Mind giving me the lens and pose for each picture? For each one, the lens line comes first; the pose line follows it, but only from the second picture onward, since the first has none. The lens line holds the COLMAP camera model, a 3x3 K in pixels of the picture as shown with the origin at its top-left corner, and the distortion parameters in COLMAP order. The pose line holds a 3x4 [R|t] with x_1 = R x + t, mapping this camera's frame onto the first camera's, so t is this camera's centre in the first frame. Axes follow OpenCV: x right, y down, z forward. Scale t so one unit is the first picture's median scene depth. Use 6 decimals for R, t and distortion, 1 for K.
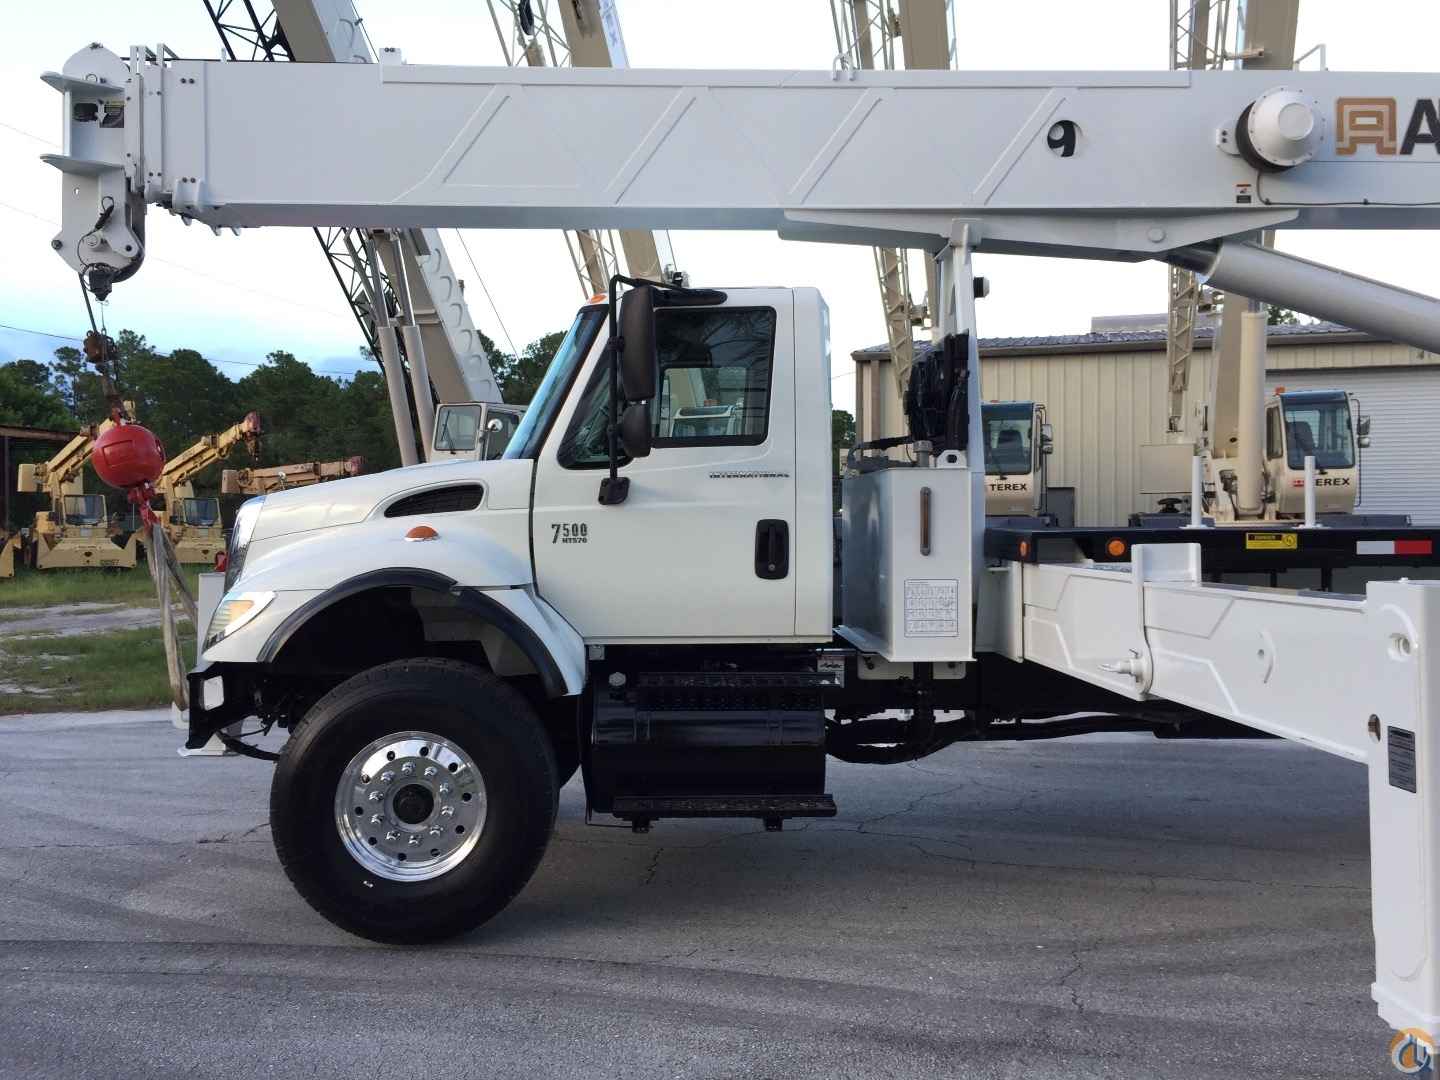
lens RADIAL K [[1239.0, 0, 724.0], [0, 1239.0, 518.0], [0, 0, 1]] dist [0.079823, -0.106801]
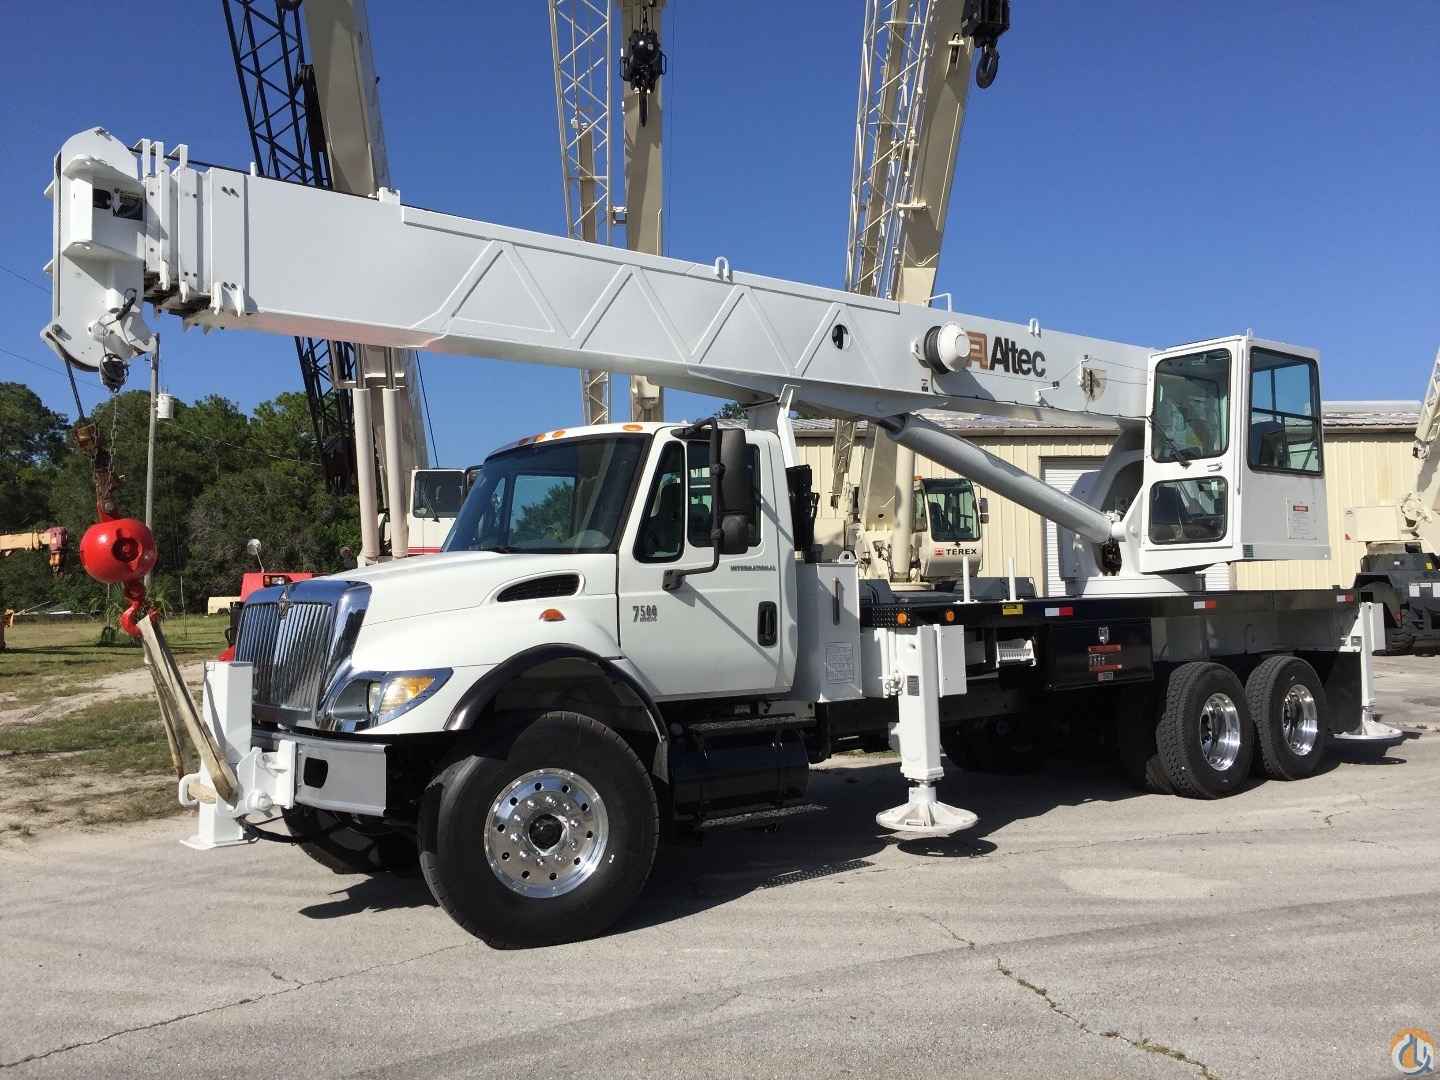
lens RADIAL K [[1239.0, 0, 717.2], [0, 1239.0, 524.0], [0, 0, 1]] dist [0.079823, -0.106801]
pose [[0.797673, 0.020960, 0.602725, -0.711081], [0.020275, 0.997899, -0.061536, 0.000576], [-0.602749, 0.061305, 0.795572, -0.051052]]
